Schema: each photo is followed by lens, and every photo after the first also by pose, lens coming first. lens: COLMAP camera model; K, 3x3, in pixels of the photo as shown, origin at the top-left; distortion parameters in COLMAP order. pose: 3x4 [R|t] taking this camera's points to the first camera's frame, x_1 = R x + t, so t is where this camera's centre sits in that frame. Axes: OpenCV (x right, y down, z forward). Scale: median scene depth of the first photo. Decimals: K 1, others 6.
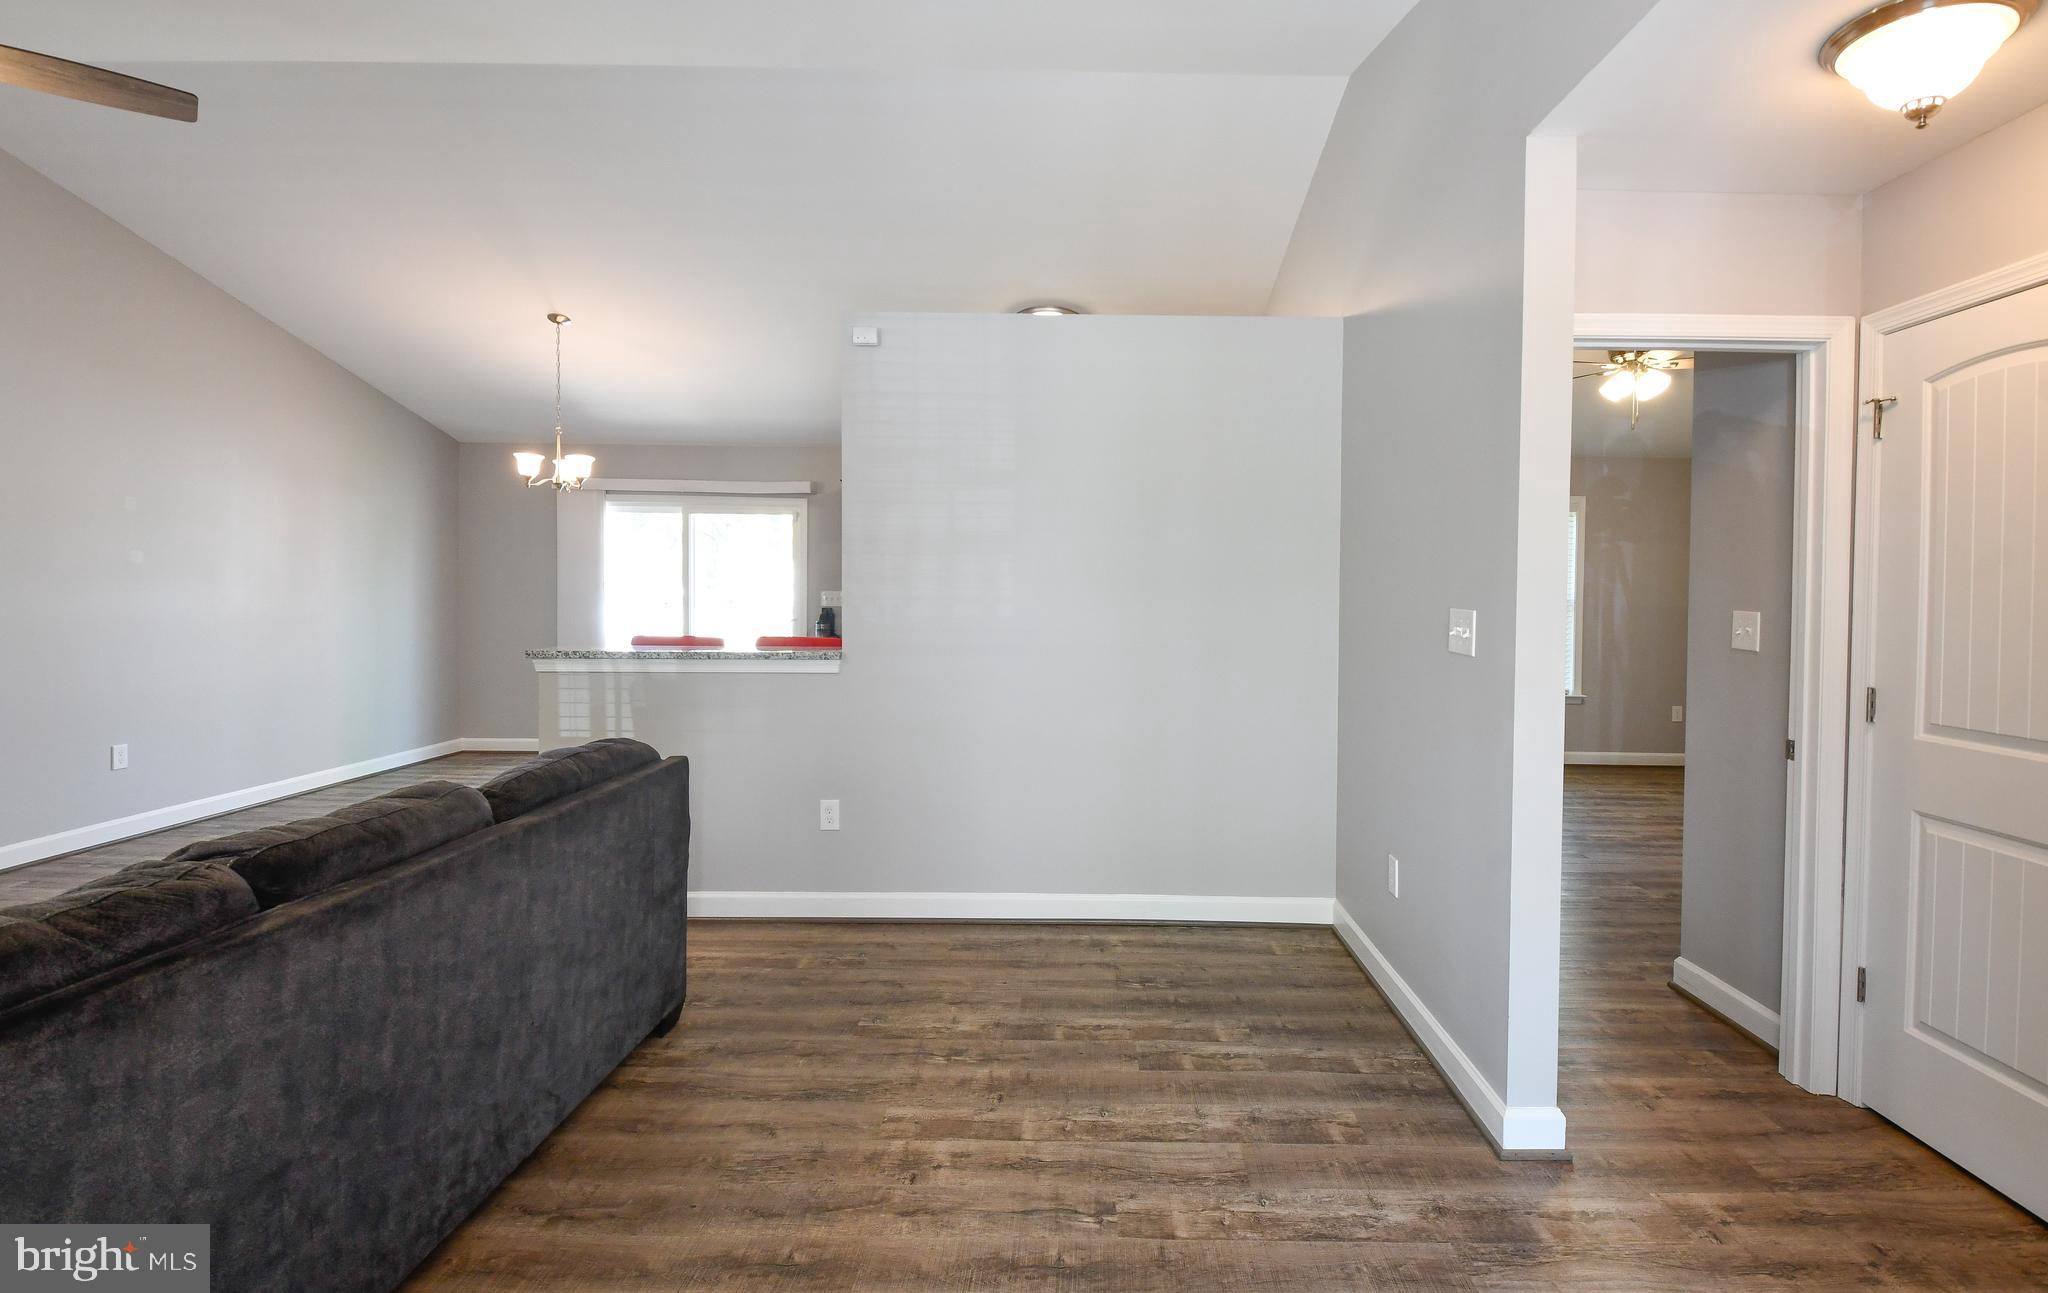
lens RADIAL K [[983.3, 0, 1072.8], [0, 983.3, 606.3], [0, 0, 1]] dist [-0.002100, -0.000468]
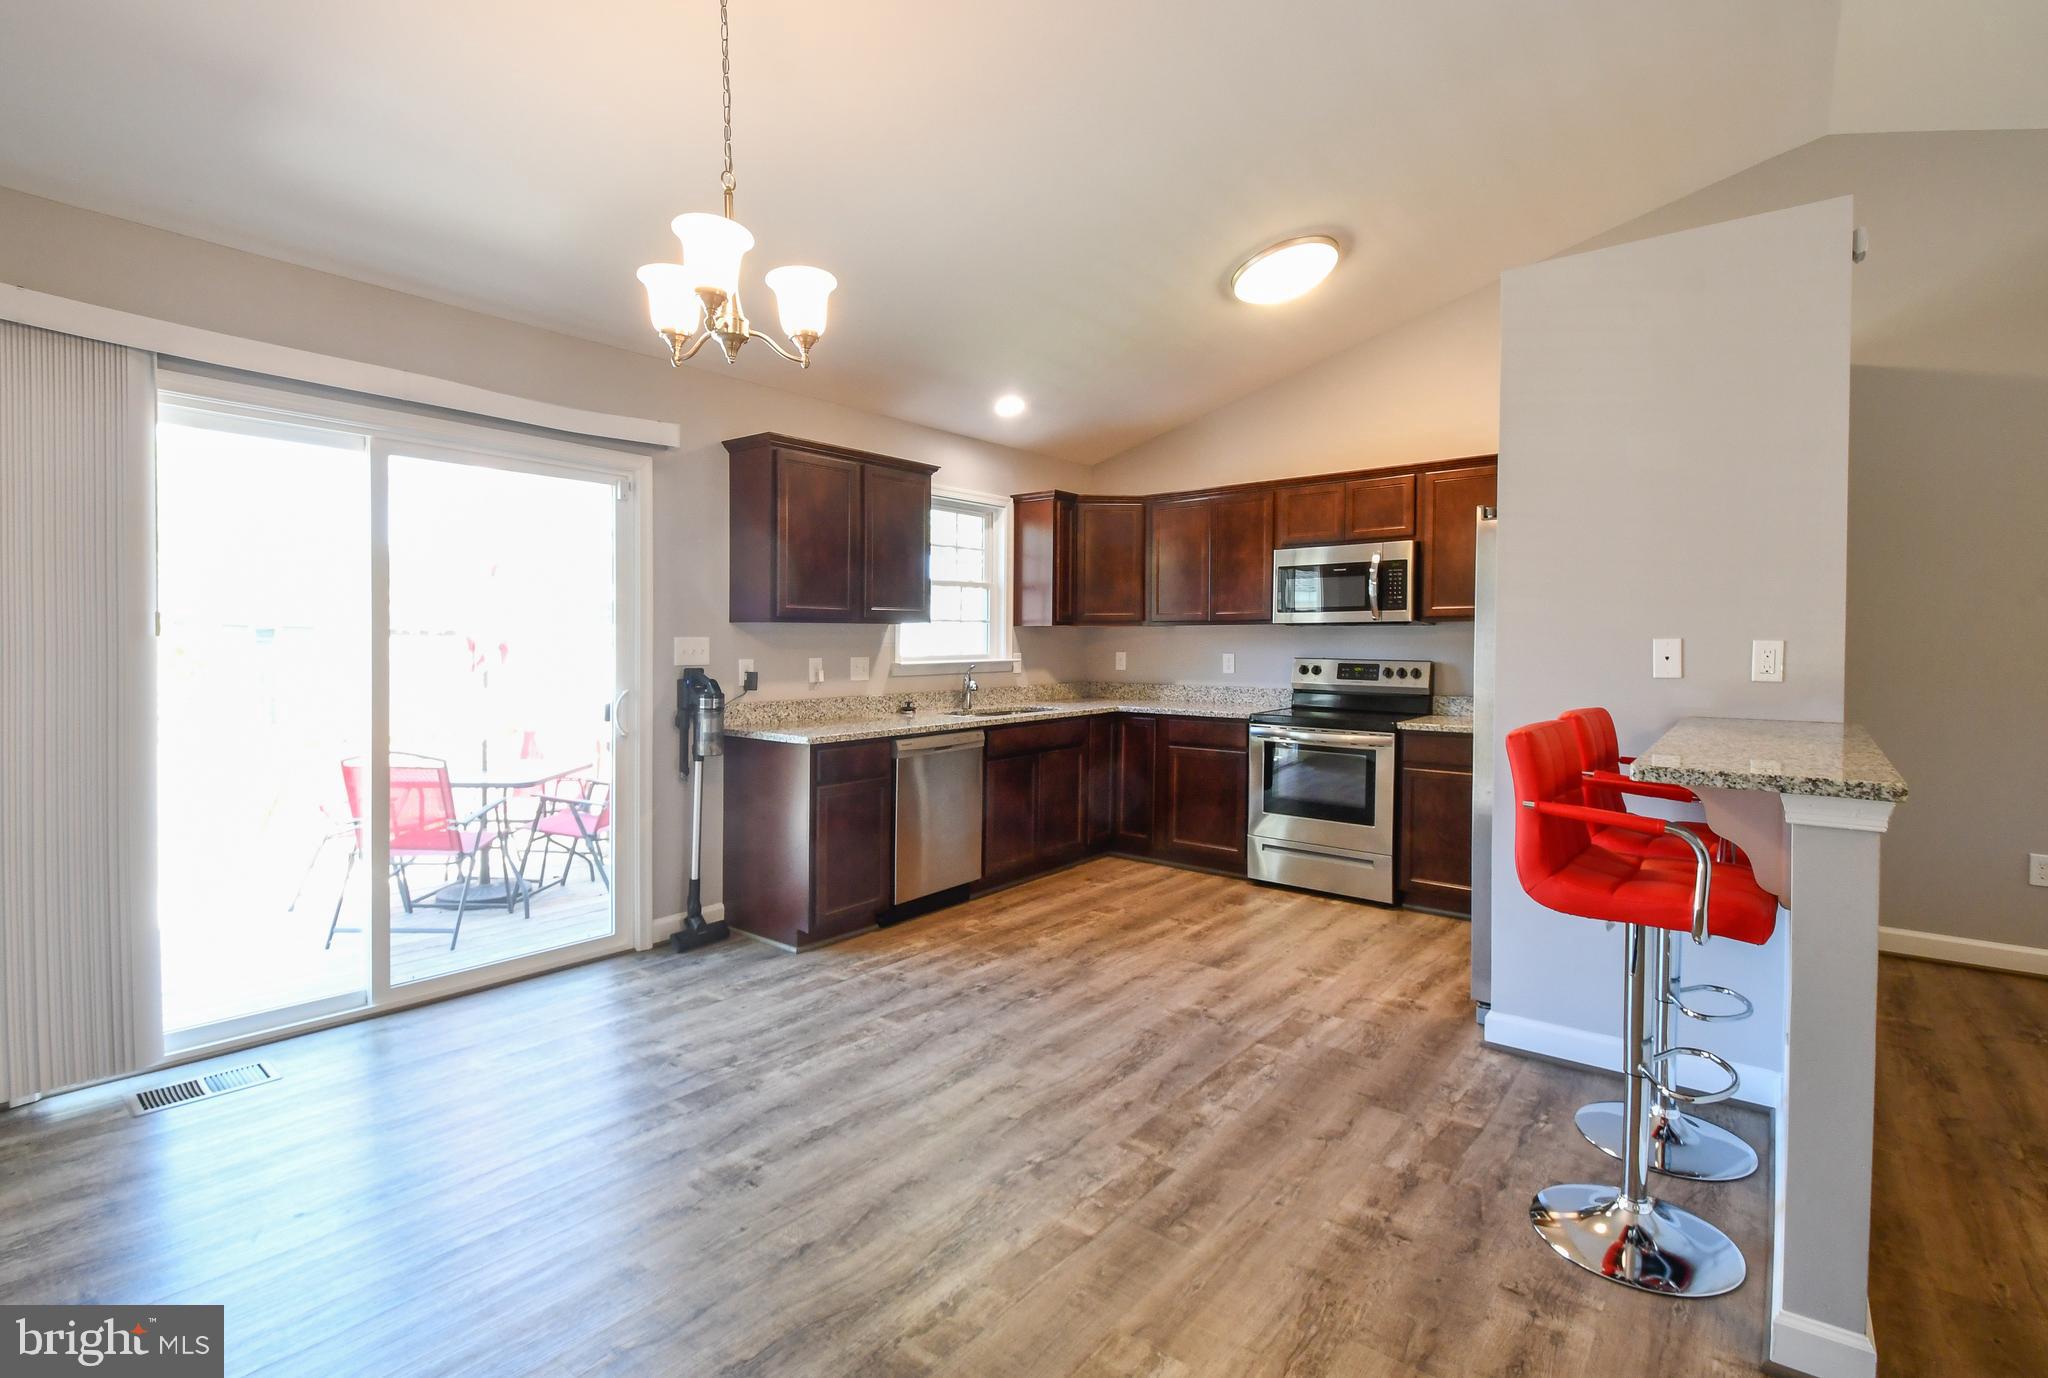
lens RADIAL K [[964.4, 0, 1024.0], [0, 964.4, 689.0], [0, 0, 1]] dist [0.026171, -0.028157]
pose [[0.620721, -0.050997, 0.782371, -1.099576], [0.019308, 0.998574, 0.049771, -0.020983], [-0.783793, -0.015788, 0.620821, 1.062214]]
